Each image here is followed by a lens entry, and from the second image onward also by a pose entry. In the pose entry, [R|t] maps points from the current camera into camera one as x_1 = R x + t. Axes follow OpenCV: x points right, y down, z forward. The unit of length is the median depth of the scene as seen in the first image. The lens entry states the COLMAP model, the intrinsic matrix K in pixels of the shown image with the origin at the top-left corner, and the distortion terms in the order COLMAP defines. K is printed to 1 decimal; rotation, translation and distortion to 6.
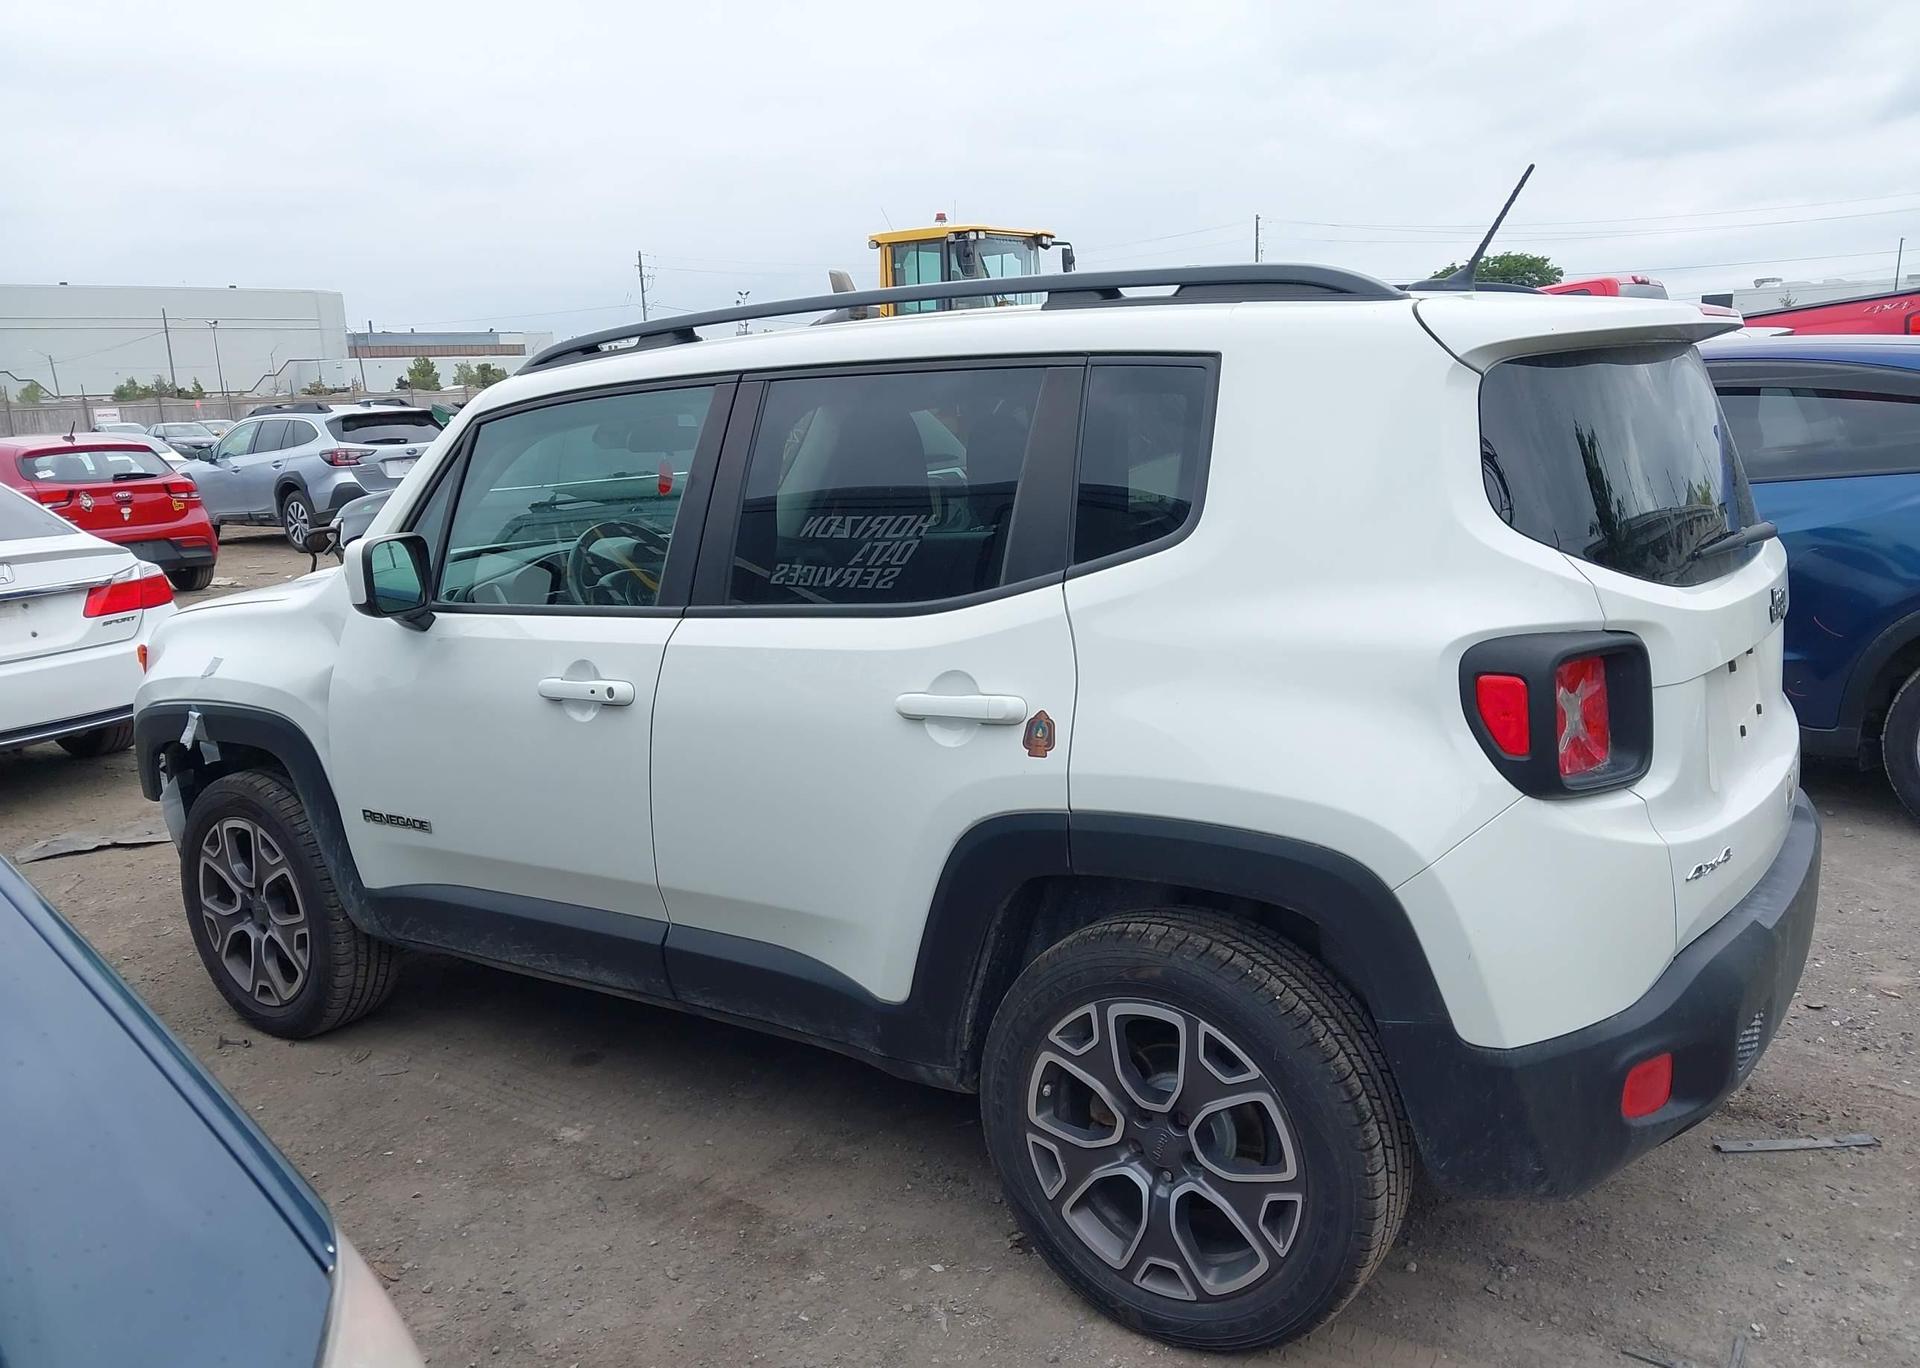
lens RADIAL K [[1537.9, 0, 931.2], [0, 1537.9, 696.8], [0, 0, 1]] dist [0.009527, -0.008218]
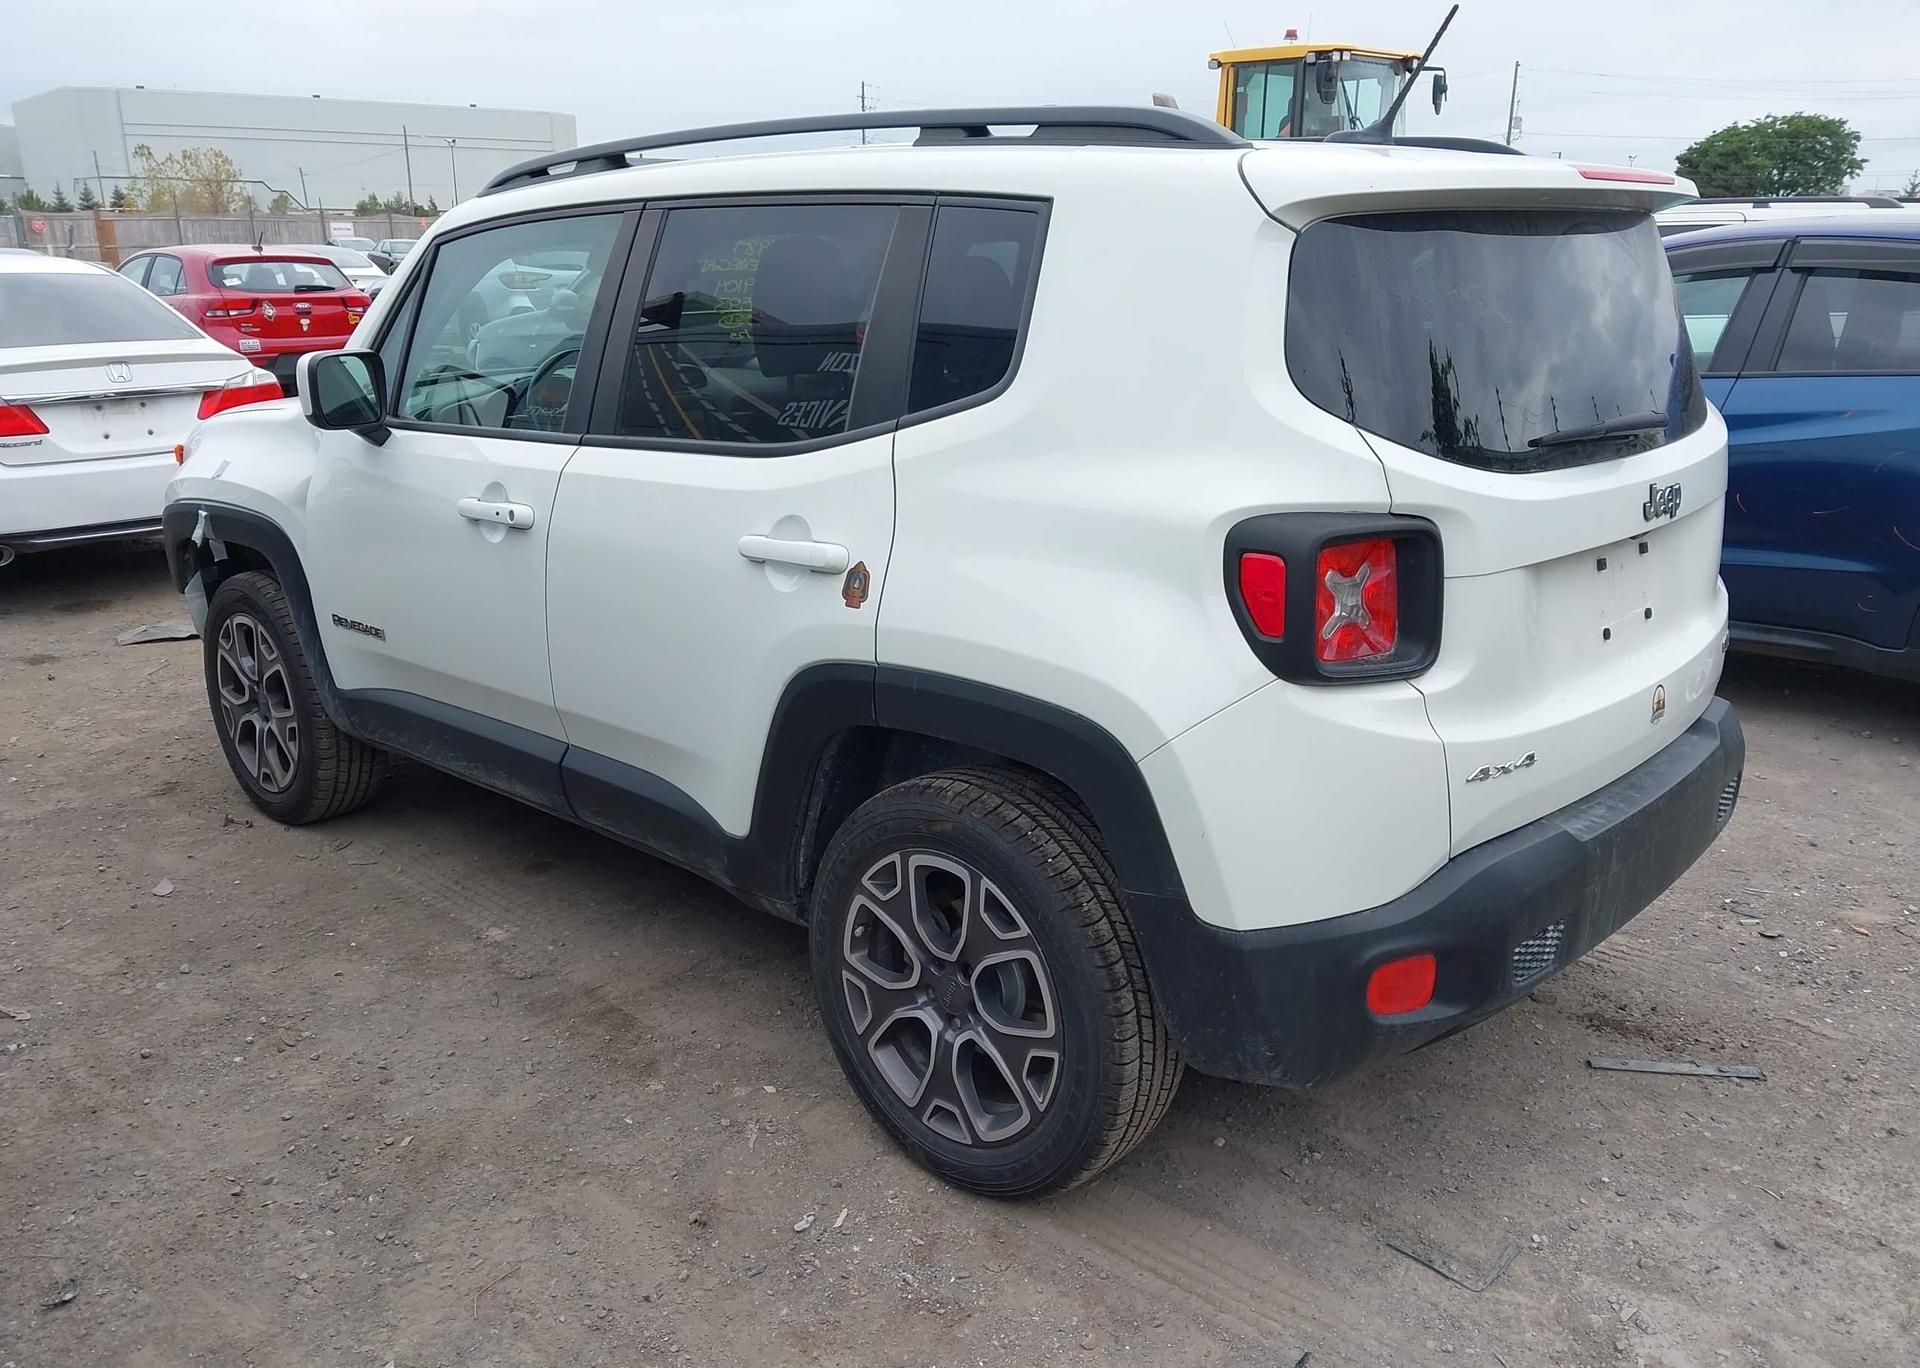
lens RADIAL K [[1537.9, 0, 934.8], [0, 1537.9, 705.1], [0, 0, 1]] dist [0.009527, -0.008218]
pose [[0.988948, 0.082003, -0.123517, 0.212074], [-0.069310, 0.992183, 0.103778, -0.003547], [0.131062, -0.094070, 0.986901, 0.009628]]
